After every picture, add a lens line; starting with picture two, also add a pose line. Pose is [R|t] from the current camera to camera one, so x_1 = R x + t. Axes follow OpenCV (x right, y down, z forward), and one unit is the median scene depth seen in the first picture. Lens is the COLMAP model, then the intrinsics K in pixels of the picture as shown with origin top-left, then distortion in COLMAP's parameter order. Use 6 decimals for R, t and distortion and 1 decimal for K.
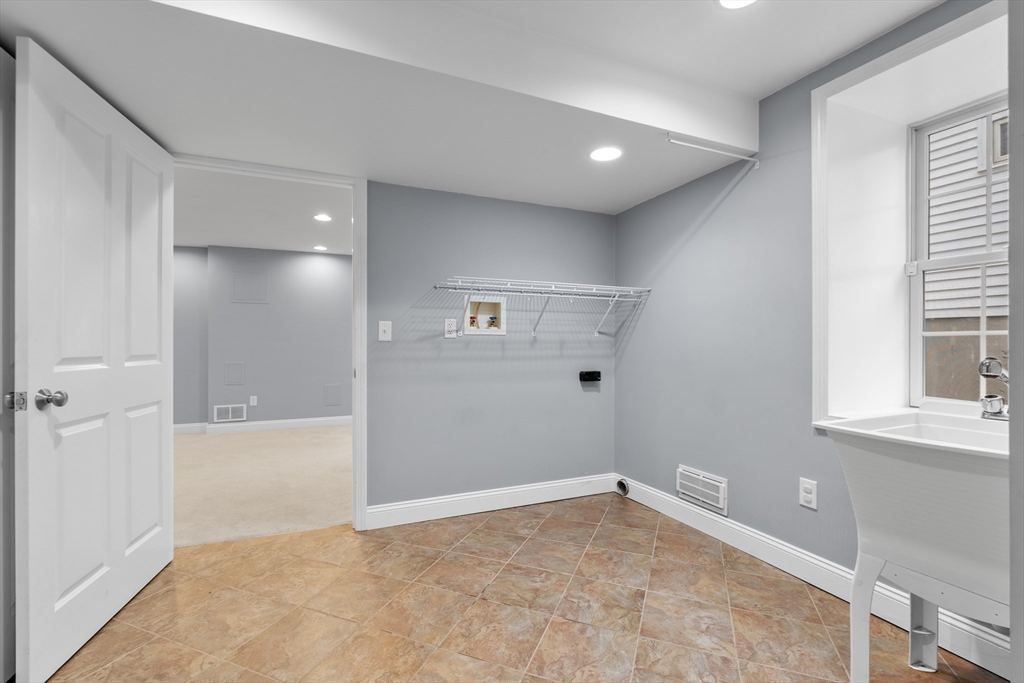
lens RADIAL K [[456.8, 0, 509.1], [0, 456.8, 344.9], [0, 0, 1]] dist [-0.002352, -0.000296]
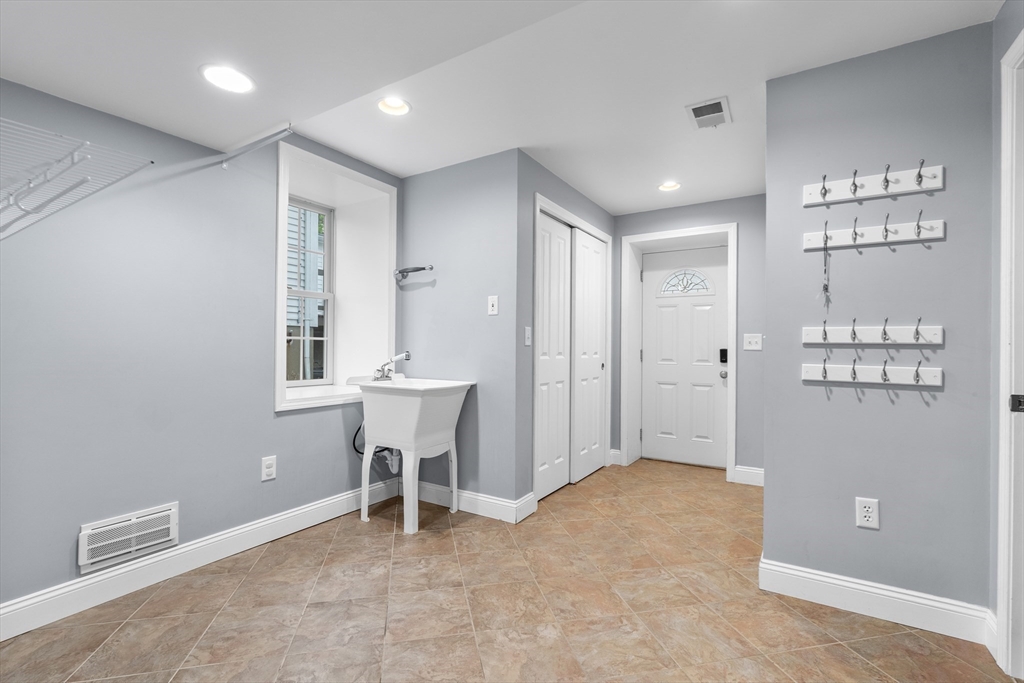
lens RADIAL K [[456.8, 0, 521.0], [0, 456.8, 347.9], [0, 0, 1]] dist [-0.002352, -0.000296]
pose [[-0.586201, -0.007662, 0.810129, -0.665471], [-0.006249, 0.999968, 0.004936, -0.002434], [-0.810141, -0.002169, -0.586231, 1.095349]]
